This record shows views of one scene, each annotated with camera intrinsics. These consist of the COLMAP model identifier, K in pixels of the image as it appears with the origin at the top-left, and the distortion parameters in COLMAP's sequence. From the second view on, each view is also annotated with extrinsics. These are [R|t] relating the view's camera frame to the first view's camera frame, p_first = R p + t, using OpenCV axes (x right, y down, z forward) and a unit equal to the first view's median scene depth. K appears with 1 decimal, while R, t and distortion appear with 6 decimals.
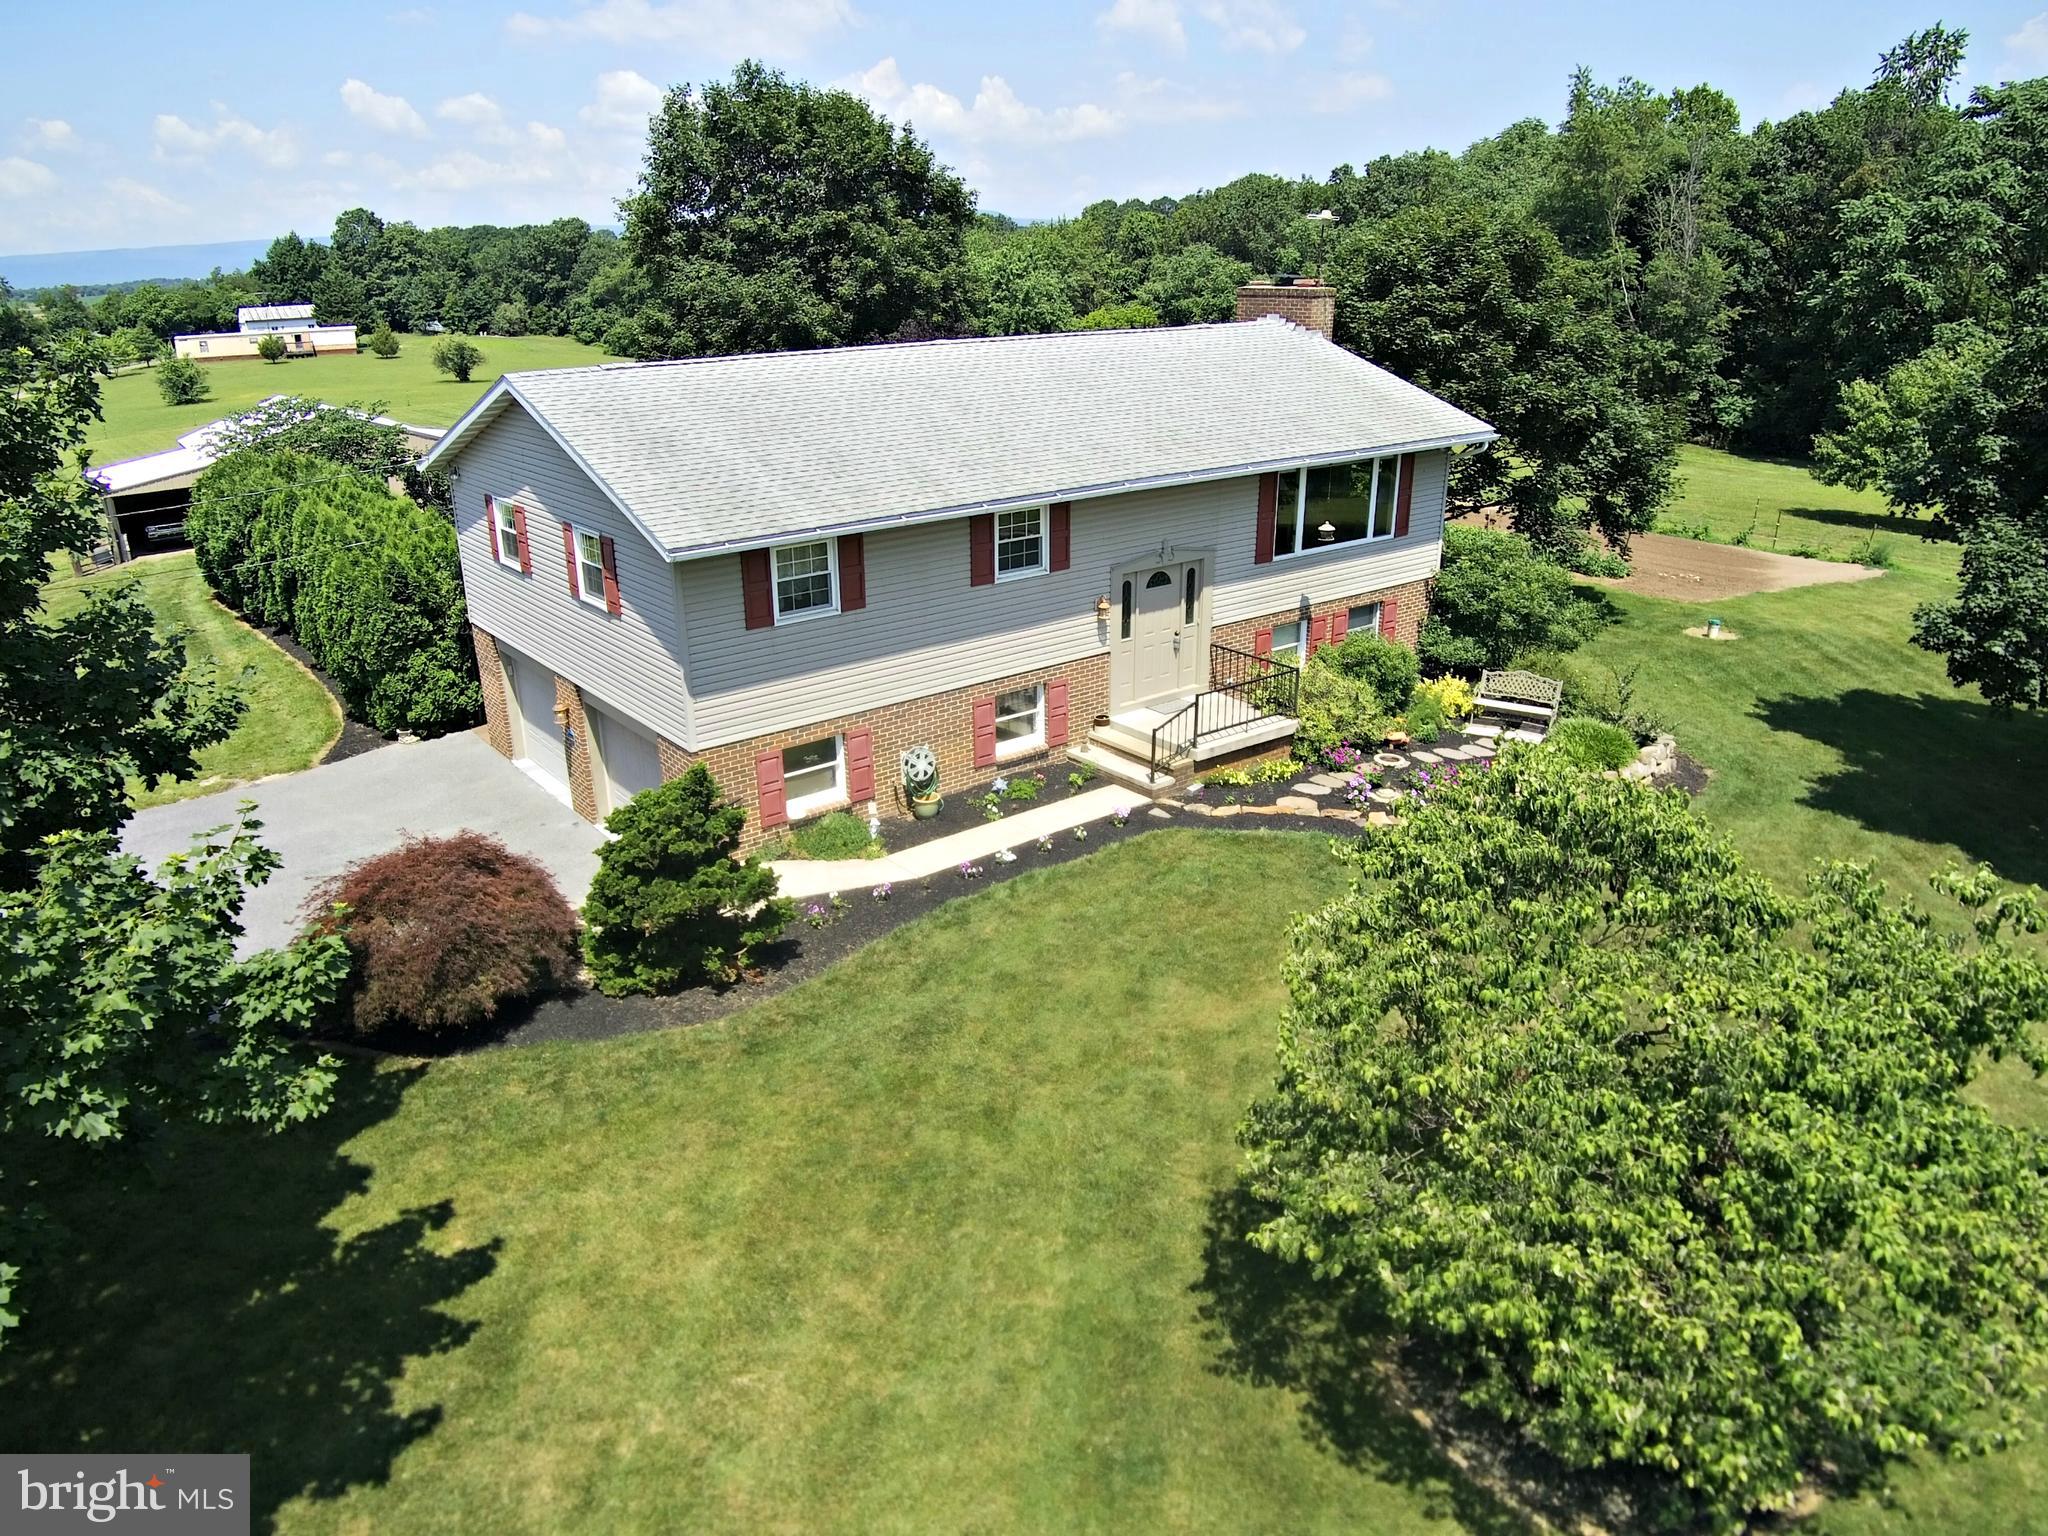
lens RADIAL K [[1394.3, 0, 972.2], [0, 1394.3, 795.5], [0, 0, 1]] dist [-0.074865, -0.000649]
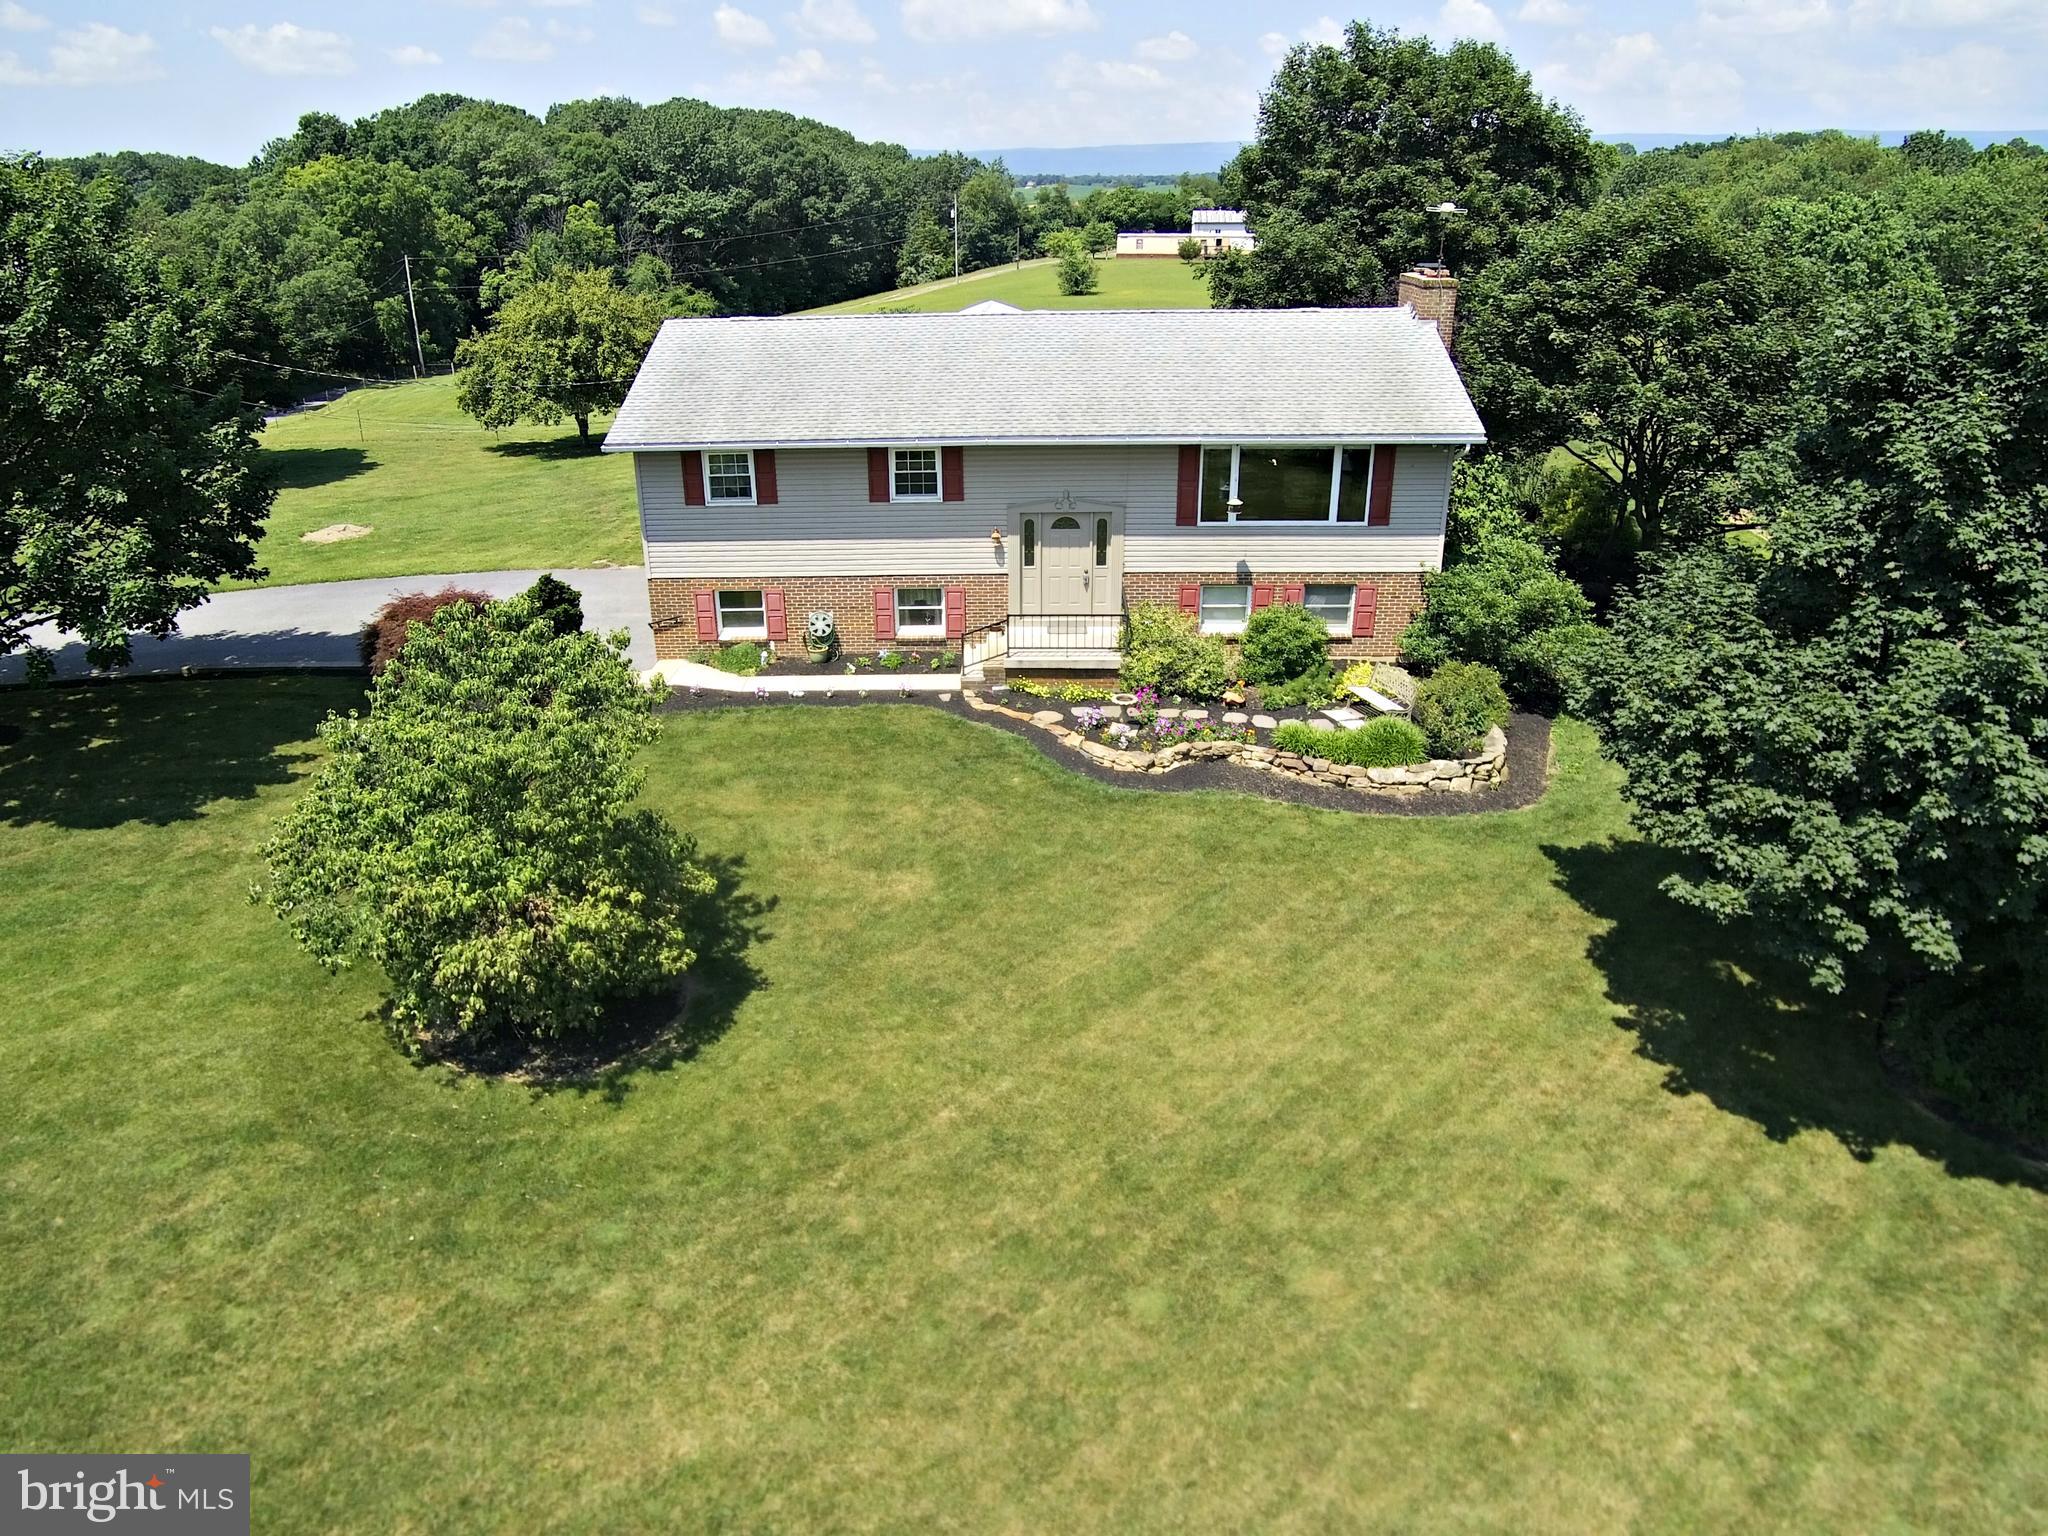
lens RADIAL K [[1394.3, 0, 972.2], [0, 1394.3, 795.5], [0, 0, 1]] dist [-0.074865, -0.000649]
pose [[0.773484, 0.262588, -0.576862, 0.813413], [-0.227333, 0.964521, 0.134233, -0.069014], [0.591644, 0.027313, 0.805737, -0.014509]]
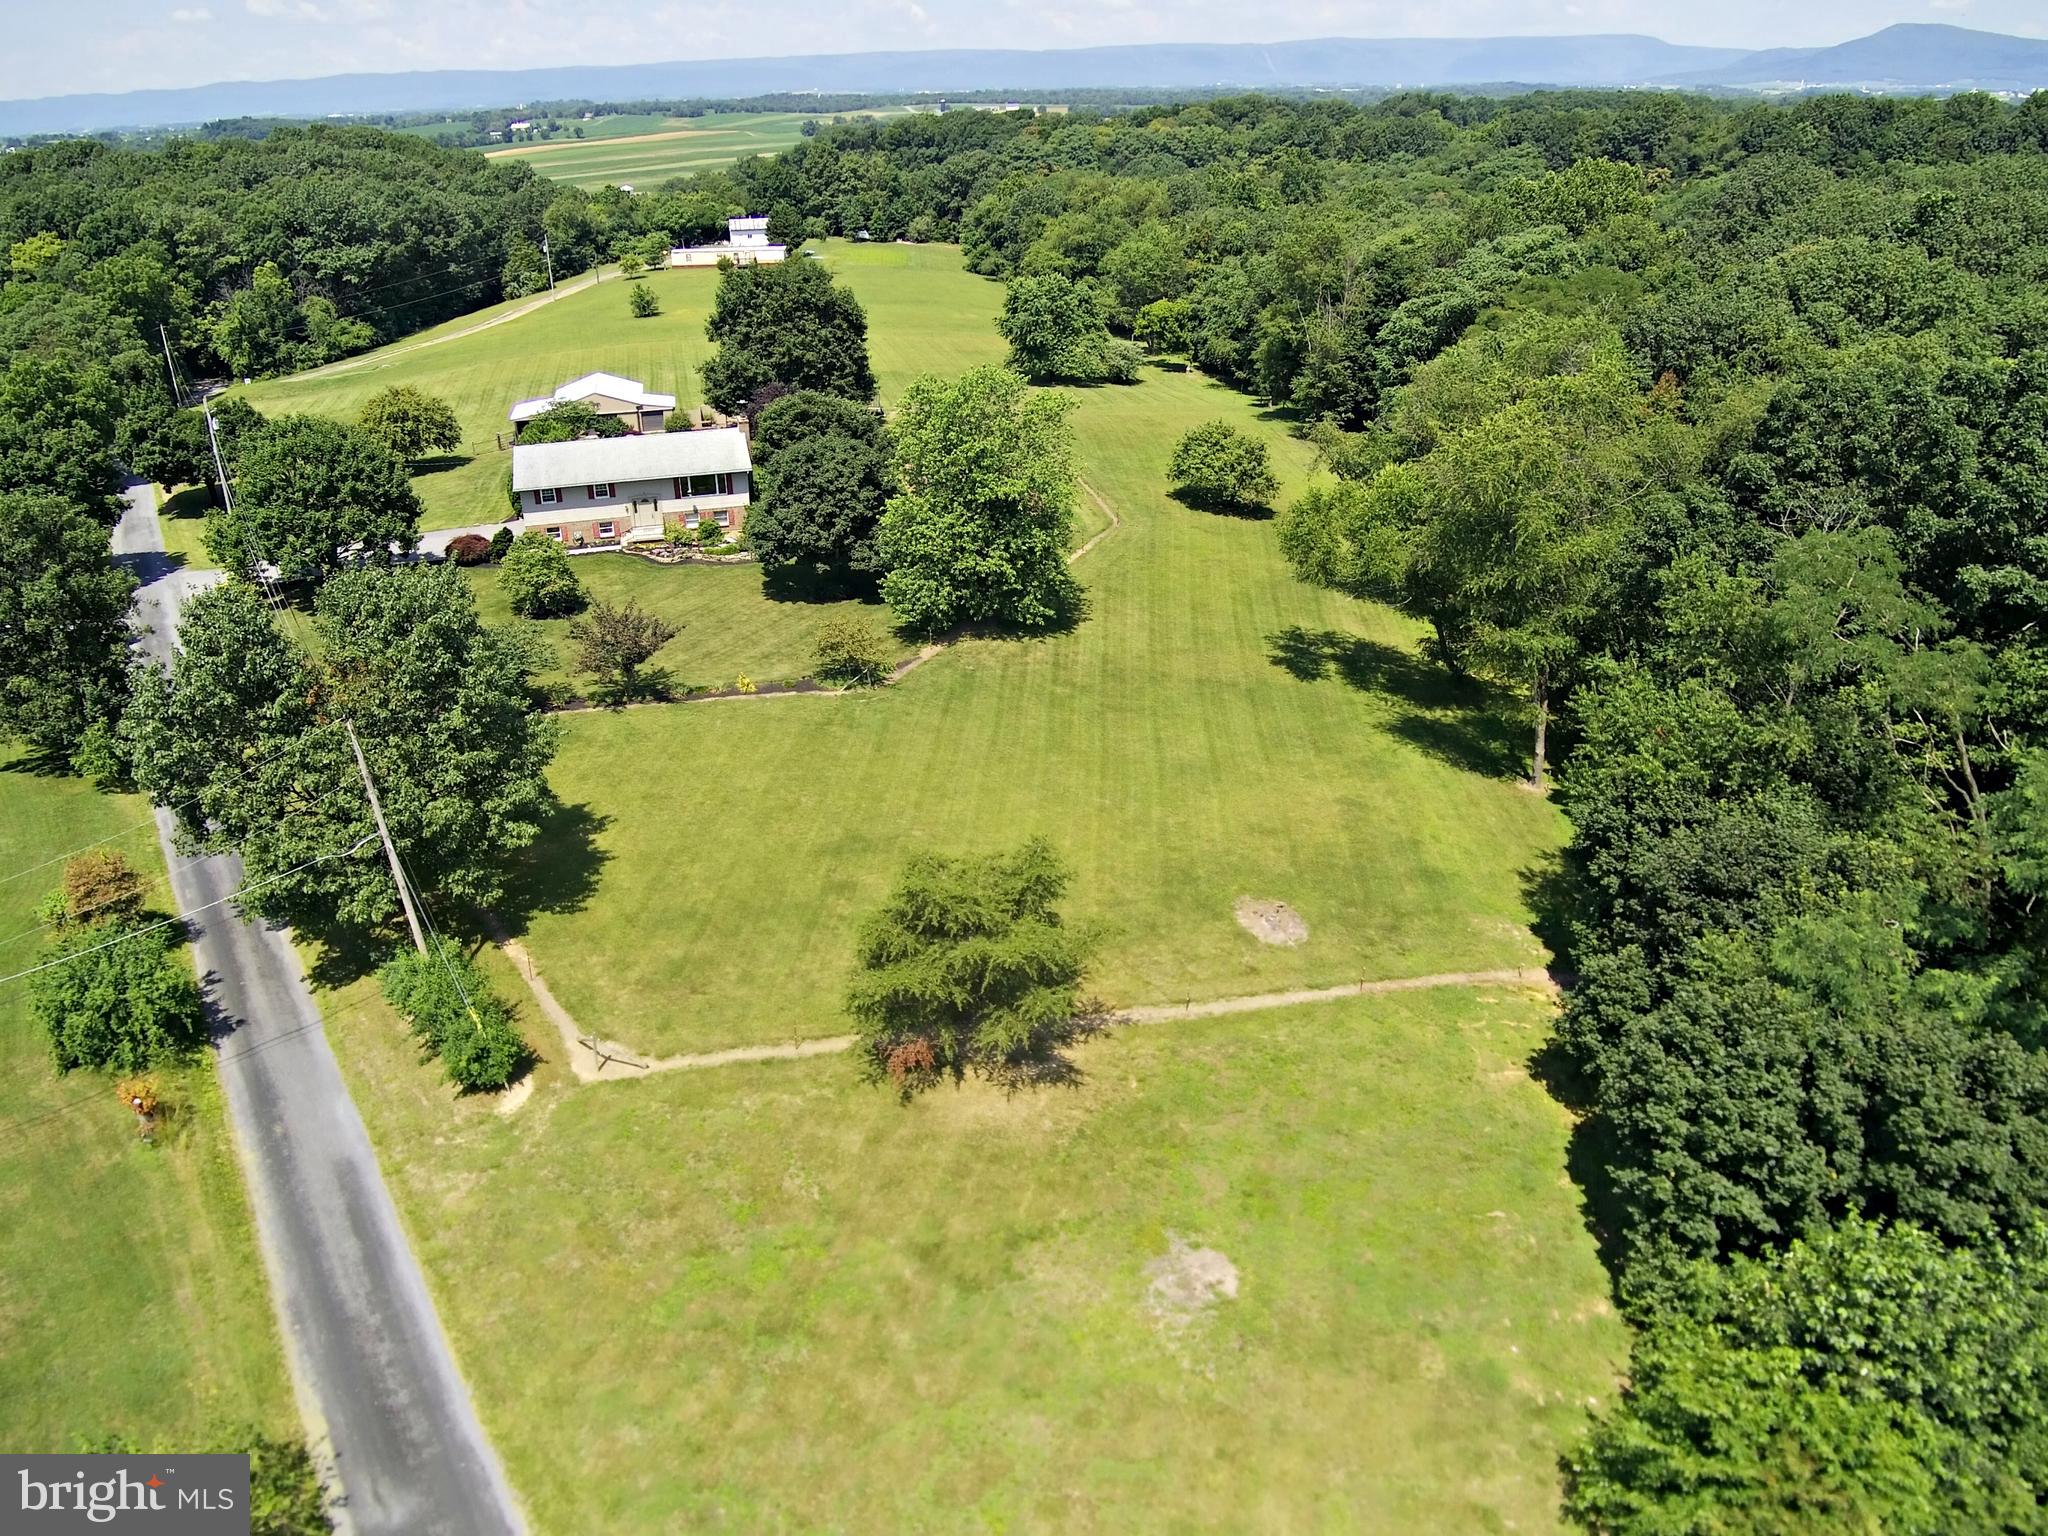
lens RADIAL K [[1394.3, 0, 972.2], [0, 1394.3, 795.5], [0, 0, 1]] dist [-0.074865, -0.000649]
pose [[0.920919, 0.179528, -0.345944, 2.703287], [-0.139265, 0.980573, 0.138140, 0.009444], [0.364023, -0.079038, 0.928030, -2.687689]]
